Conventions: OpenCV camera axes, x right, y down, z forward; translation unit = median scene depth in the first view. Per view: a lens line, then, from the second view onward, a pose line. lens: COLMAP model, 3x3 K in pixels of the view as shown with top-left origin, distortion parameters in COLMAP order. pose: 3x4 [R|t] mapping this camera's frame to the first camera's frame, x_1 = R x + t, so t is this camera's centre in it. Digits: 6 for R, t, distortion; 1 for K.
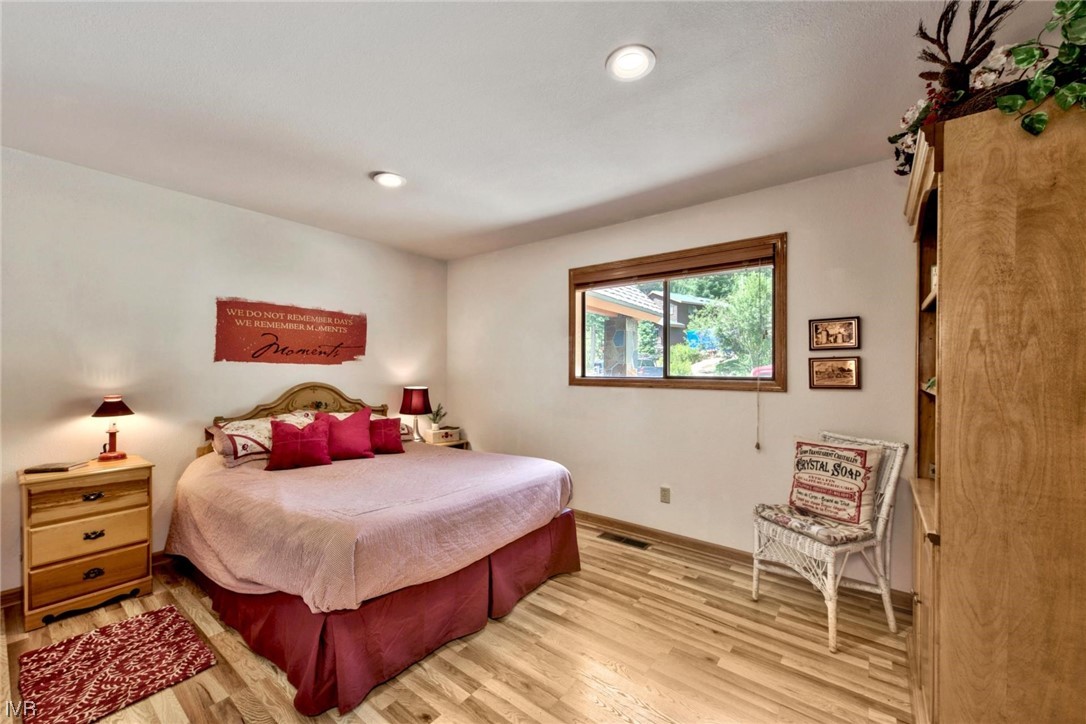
lens RADIAL K [[443.1, 0, 542.6], [0, 443.1, 376.3], [0, 0, 1]] dist [-0.001096, -0.000345]
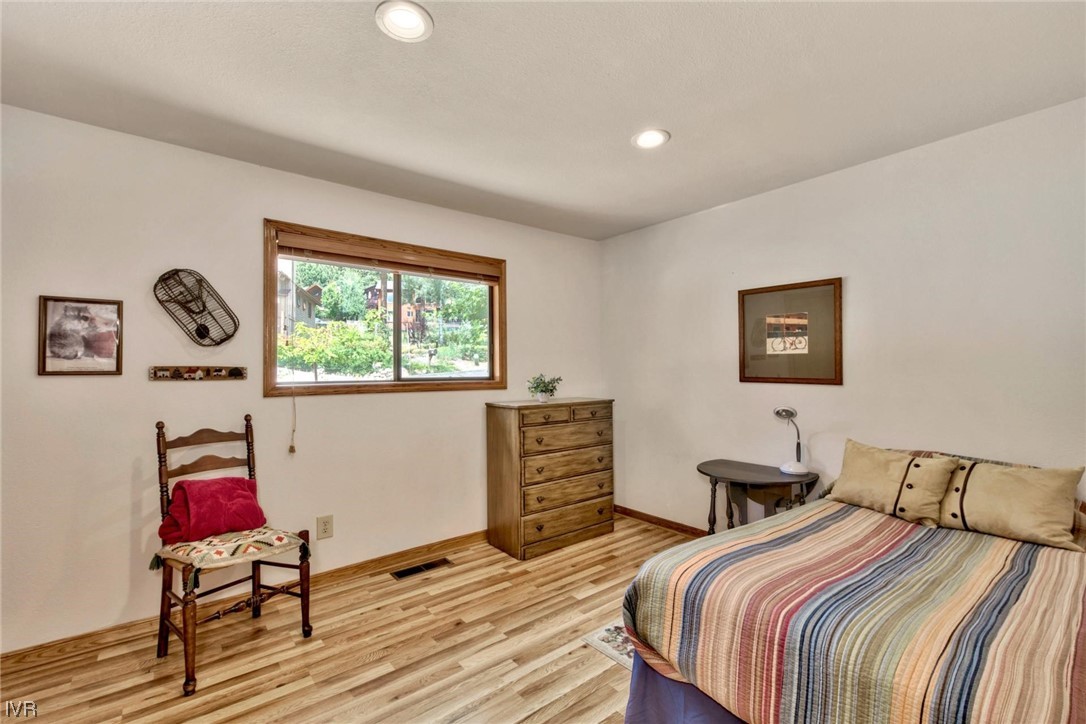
lens RADIAL K [[443.1, 0, 542.6], [0, 443.1, 376.3], [0, 0, 1]] dist [-0.001096, -0.000345]
pose [[0.266164, -0.011952, 0.963854, -0.512797], [0.014188, 0.999863, 0.008481, -0.007507], [-0.963823, 0.011418, 0.266297, 0.475612]]
